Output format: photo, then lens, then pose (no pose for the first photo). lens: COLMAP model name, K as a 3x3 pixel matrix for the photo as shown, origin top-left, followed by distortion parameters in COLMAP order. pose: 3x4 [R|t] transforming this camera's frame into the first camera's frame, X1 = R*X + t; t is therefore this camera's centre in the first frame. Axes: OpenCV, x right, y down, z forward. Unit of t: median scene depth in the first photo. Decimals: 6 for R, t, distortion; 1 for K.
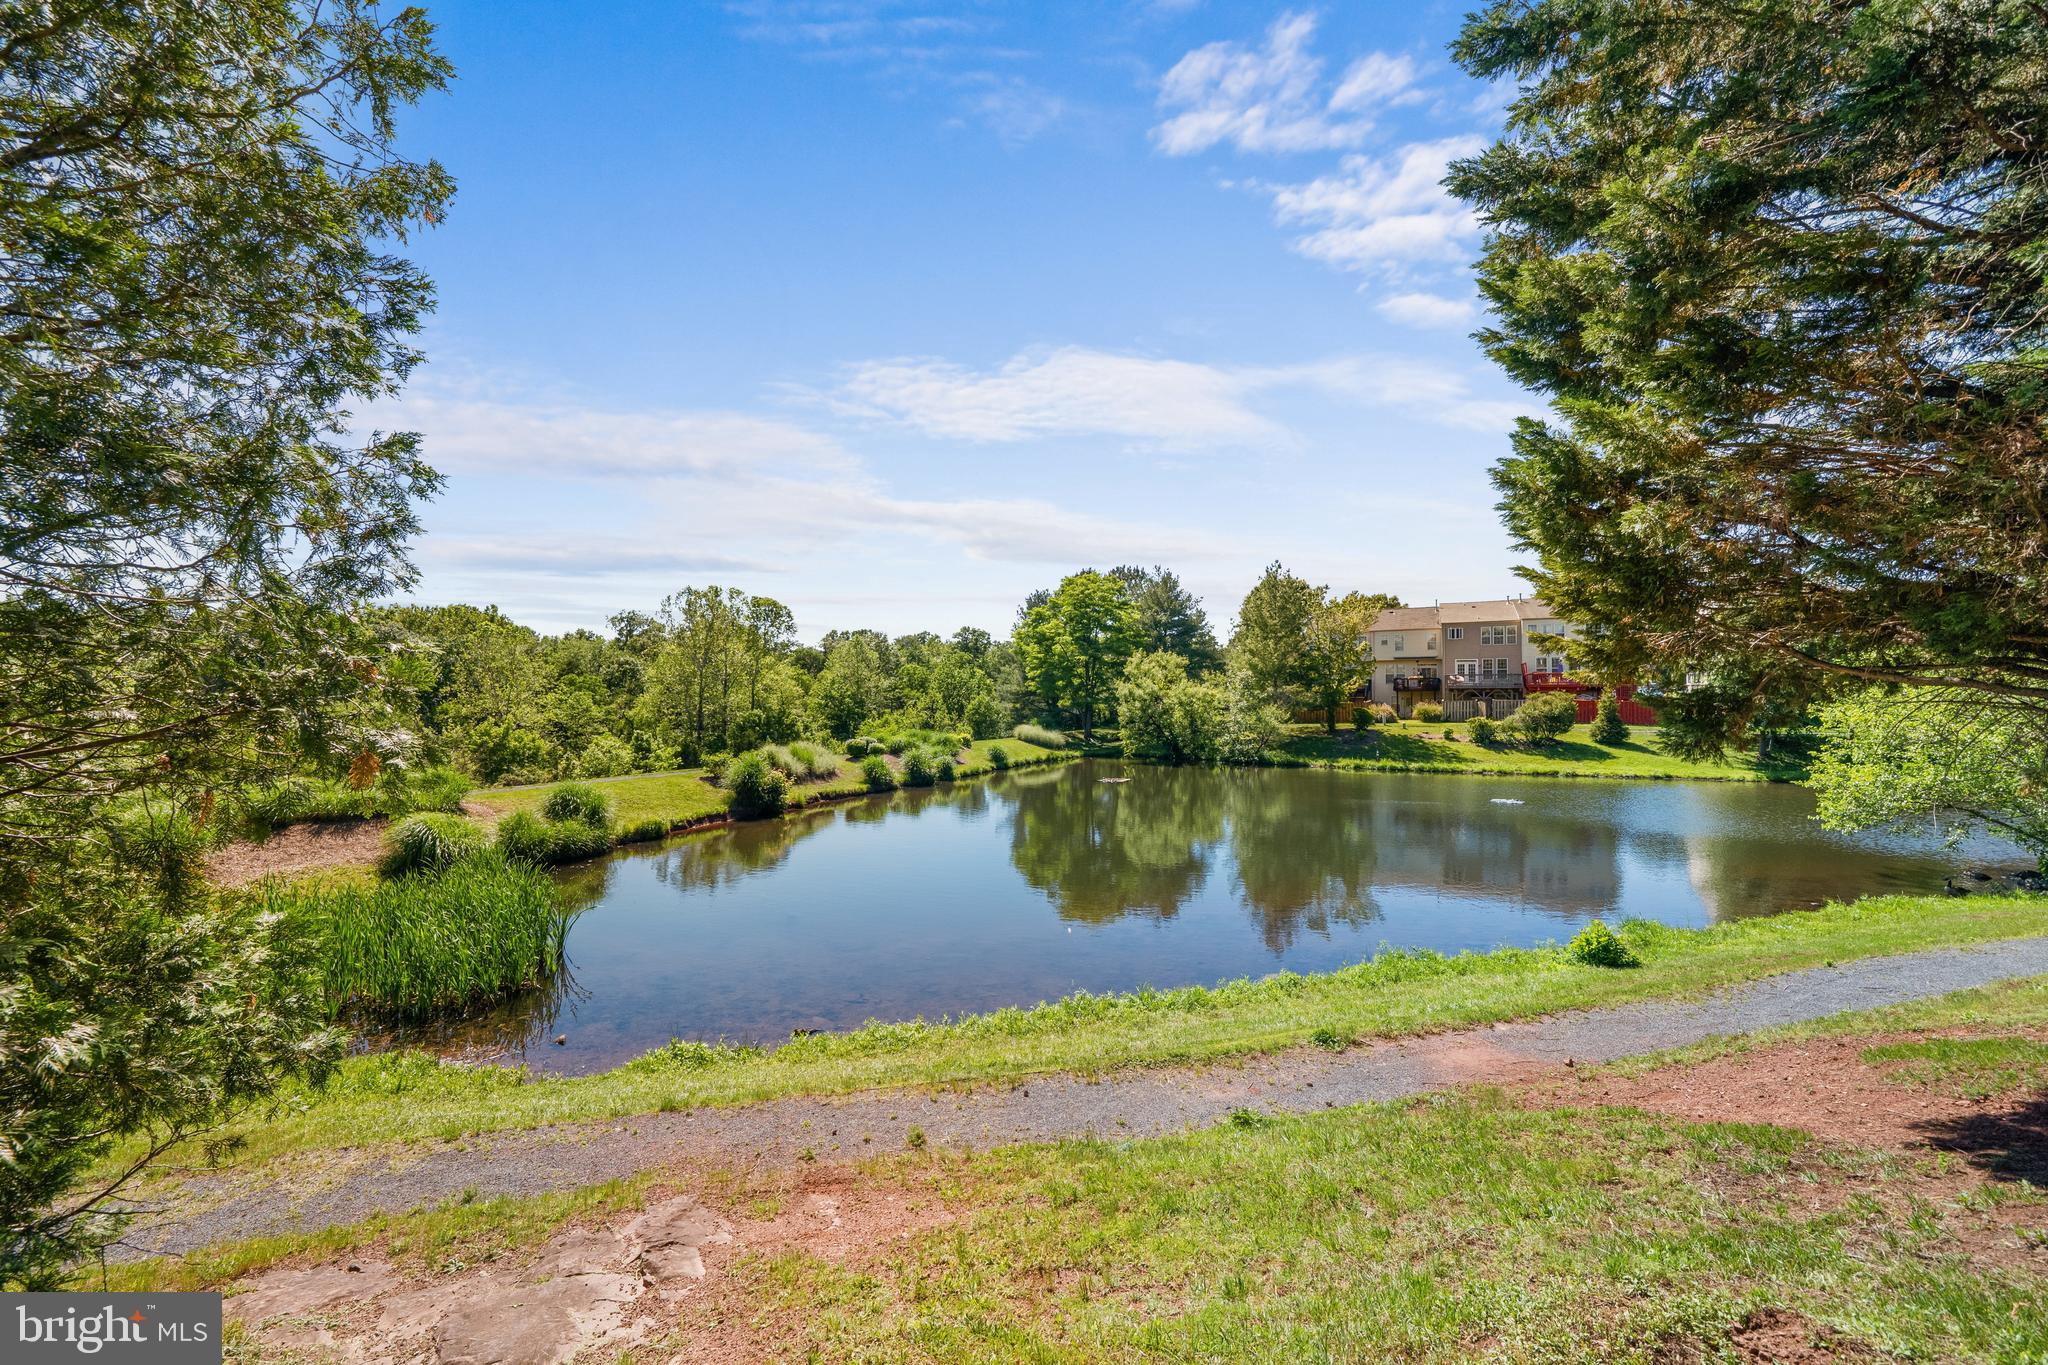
lens RADIAL K [[777.4, 0, 1019.8], [0, 777.4, 684.0], [0, 0, 1]] dist [-0.000720, 0.000018]
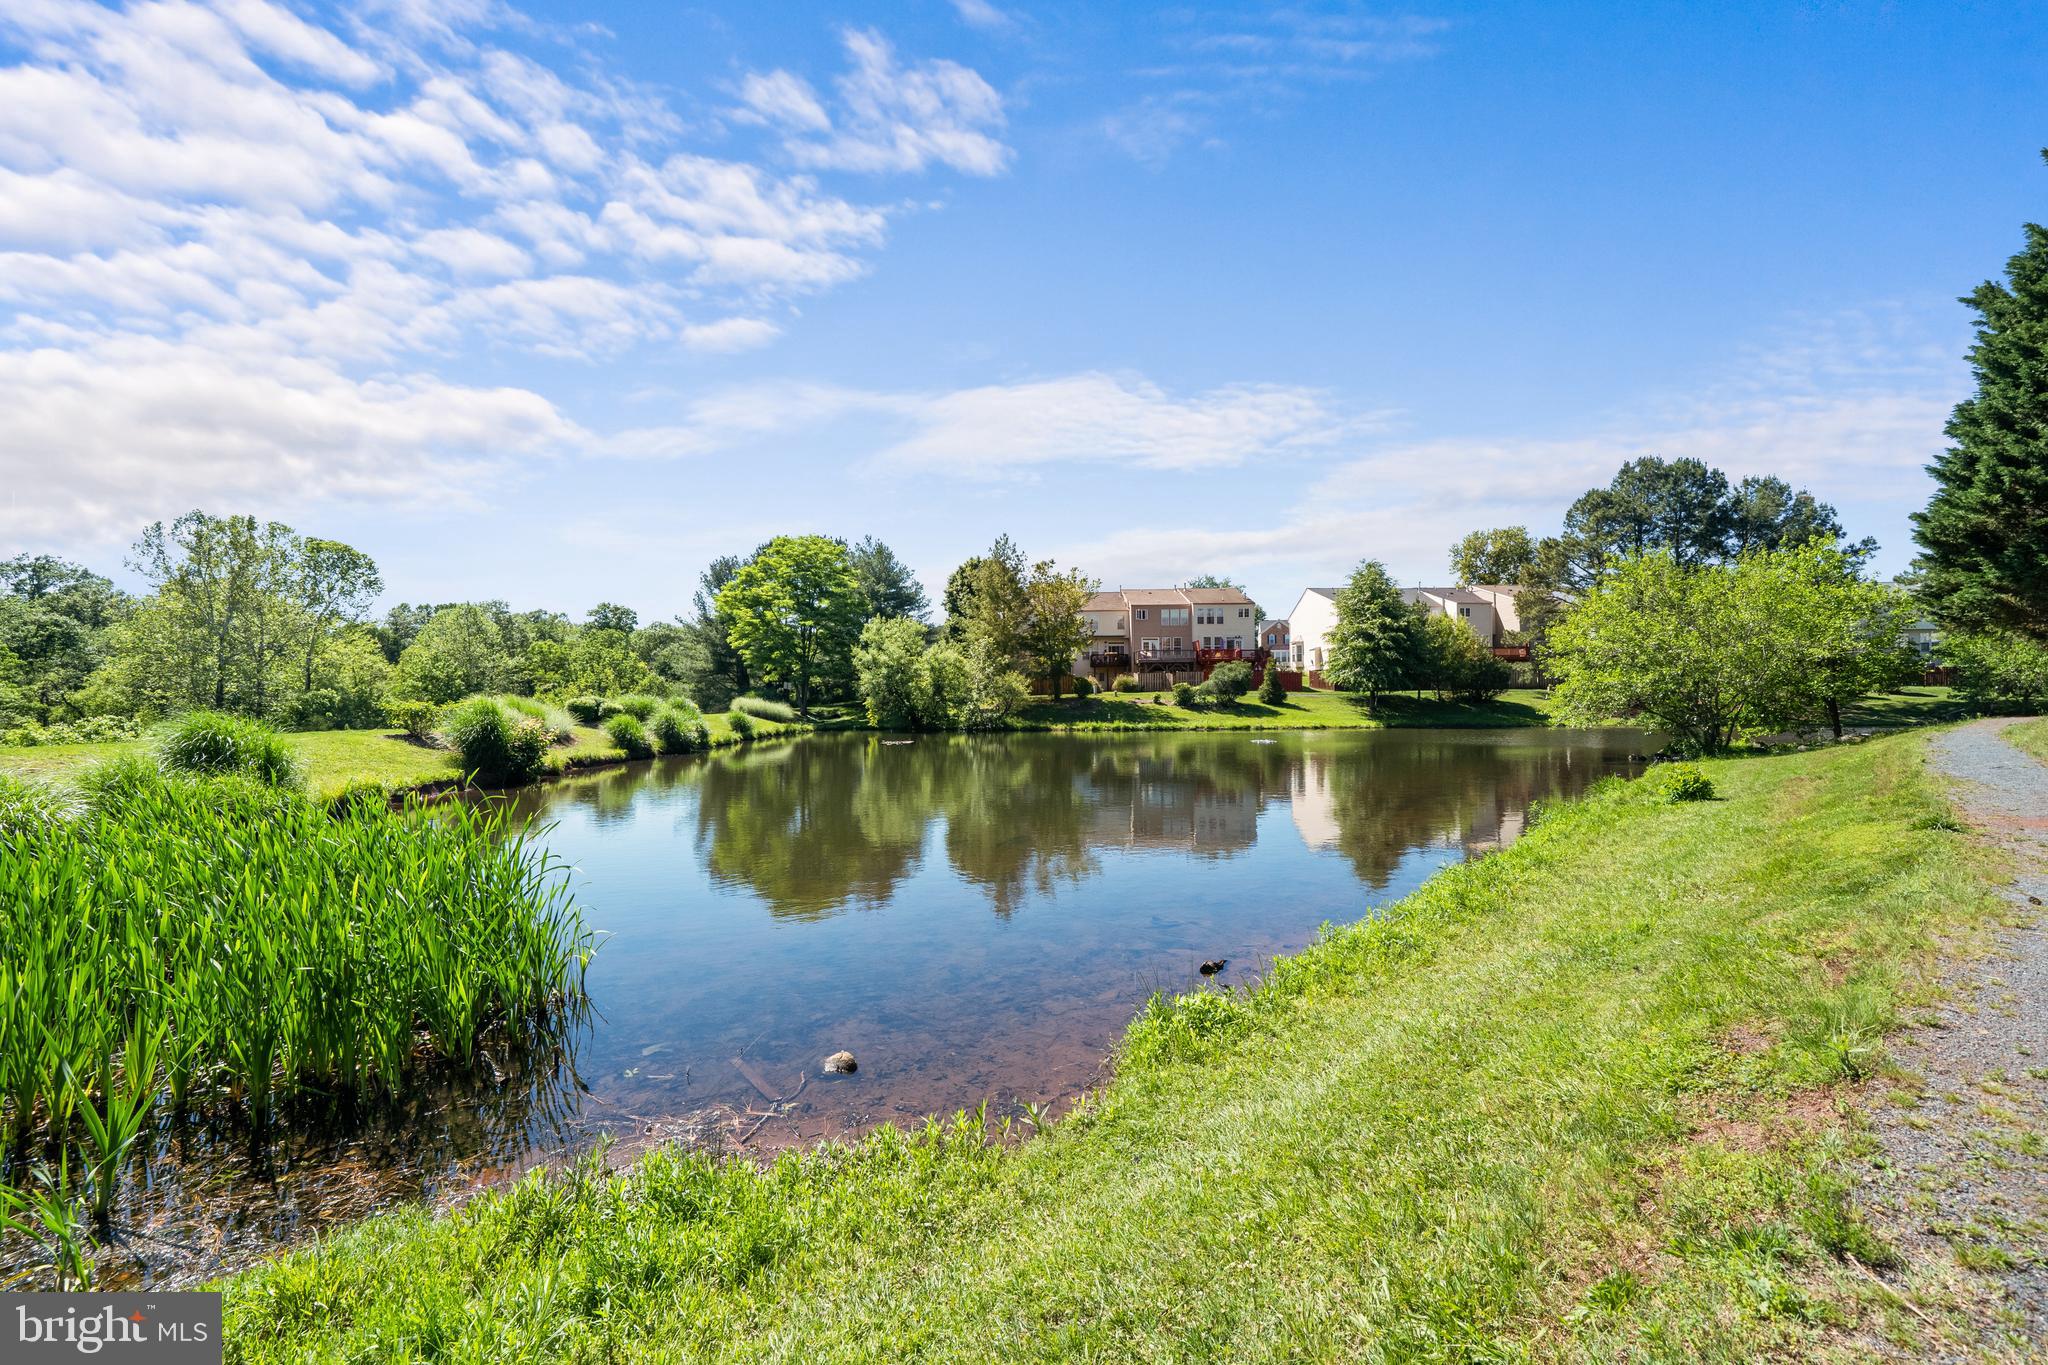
lens RADIAL K [[777.4, 0, 1025.1], [0, 777.4, 680.1], [0, 0, 1]] dist [-0.000720, 0.000018]
pose [[0.896855, 0.000093, 0.442324, -0.101909], [-0.000209, 1.000000, 0.000214, 0.034211], [-0.442324, -0.000284, 0.896855, 0.077884]]
